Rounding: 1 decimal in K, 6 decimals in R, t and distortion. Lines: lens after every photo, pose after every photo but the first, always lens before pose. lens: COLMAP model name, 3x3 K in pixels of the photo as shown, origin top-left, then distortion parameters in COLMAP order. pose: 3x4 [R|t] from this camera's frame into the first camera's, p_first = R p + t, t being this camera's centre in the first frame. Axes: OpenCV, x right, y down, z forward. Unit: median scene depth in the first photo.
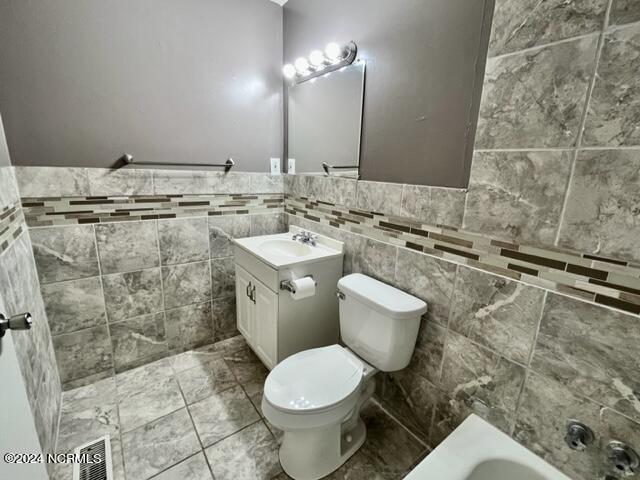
lens RADIAL K [[293.5, 0, 321.2], [0, 293.5, 237.2], [0, 0, 1]] dist [-0.009801, 0.000883]
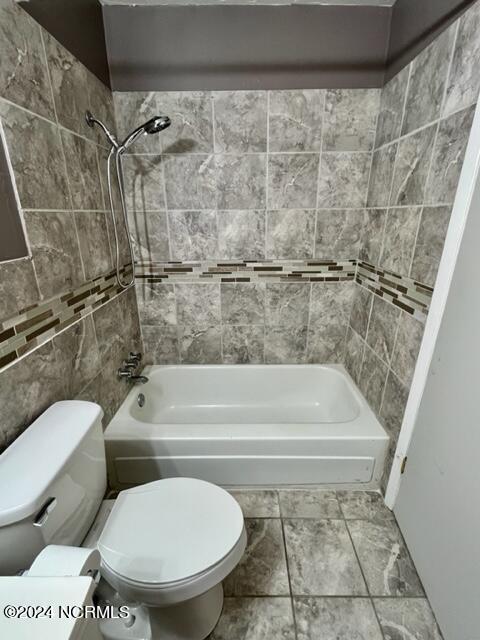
lens RADIAL K [[293.5, 0, 241.1], [0, 293.5, 322.3], [0, 0, 1]] dist [-0.009801, 0.000883]
pose [[-0.798465, -0.237068, 0.553400, -0.567125], [0.119235, 0.838729, 0.531335, -0.418826], [-0.590115, 0.490237, -0.641429, 1.402698]]
